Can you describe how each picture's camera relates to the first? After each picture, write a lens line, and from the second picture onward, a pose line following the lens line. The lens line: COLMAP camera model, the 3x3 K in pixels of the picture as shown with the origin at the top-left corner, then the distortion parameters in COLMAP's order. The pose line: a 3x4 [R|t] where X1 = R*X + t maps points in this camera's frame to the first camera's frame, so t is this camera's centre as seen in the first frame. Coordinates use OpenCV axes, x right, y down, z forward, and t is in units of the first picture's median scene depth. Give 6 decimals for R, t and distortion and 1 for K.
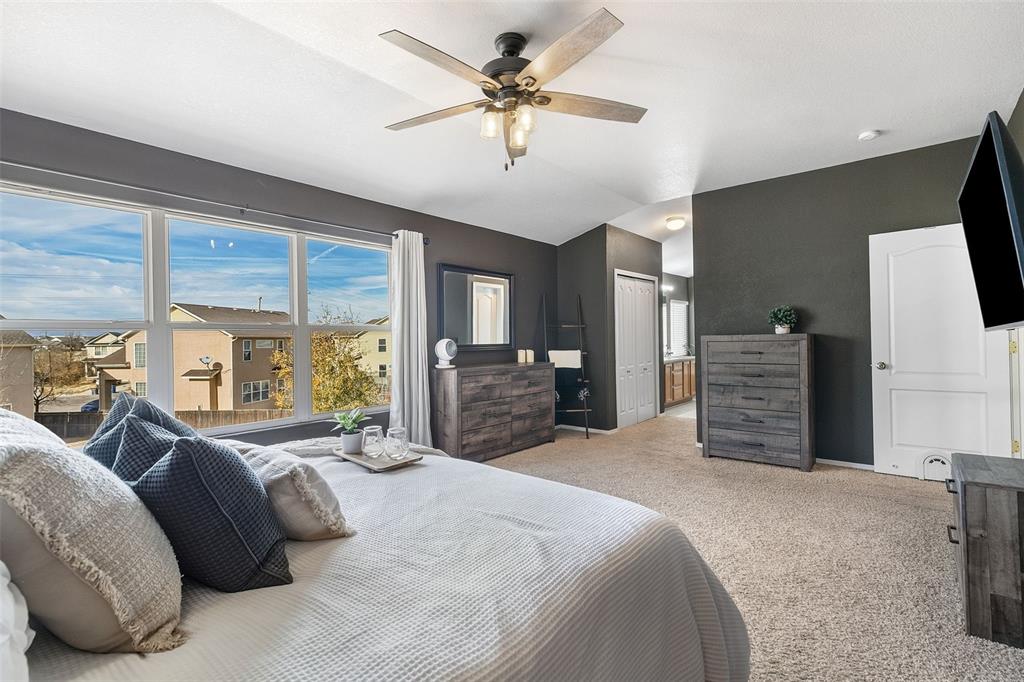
lens RADIAL K [[459.2, 0, 511.2], [0, 459.2, 338.1], [0, 0, 1]] dist [0.005221, 0.000962]
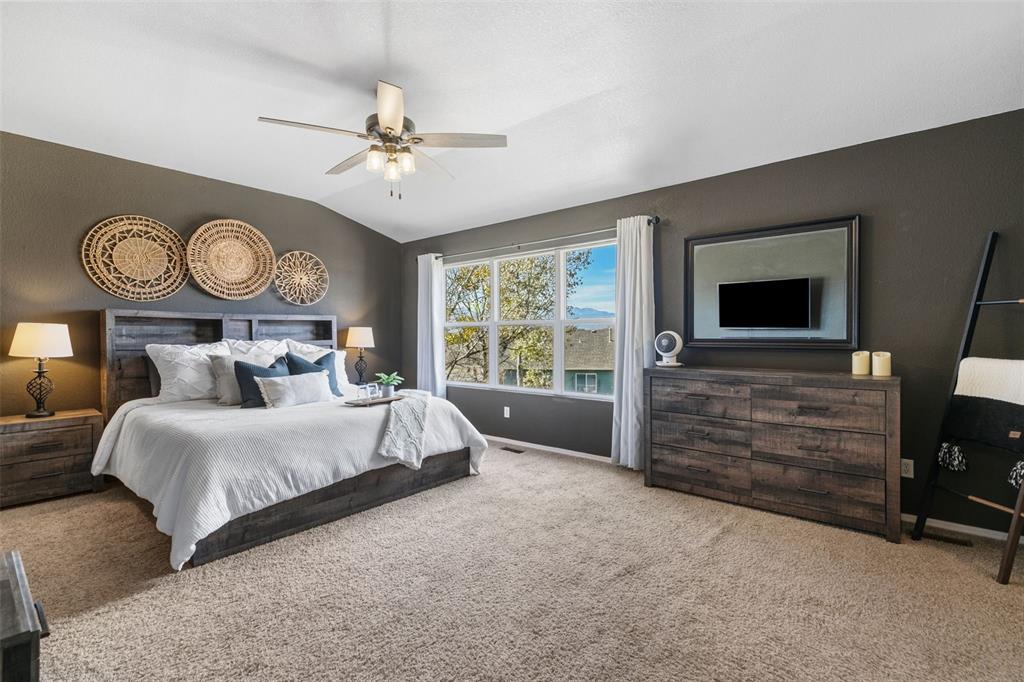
lens RADIAL K [[459.2, 0, 511.5], [0, 459.2, 338.8], [0, 0, 1]] dist [0.005221, 0.000962]
pose [[0.019213, 0.021360, -0.999587, 0.641804], [0.004121, 0.999762, 0.021443, -0.003327], [0.999807, -0.004531, 0.019121, 0.653020]]
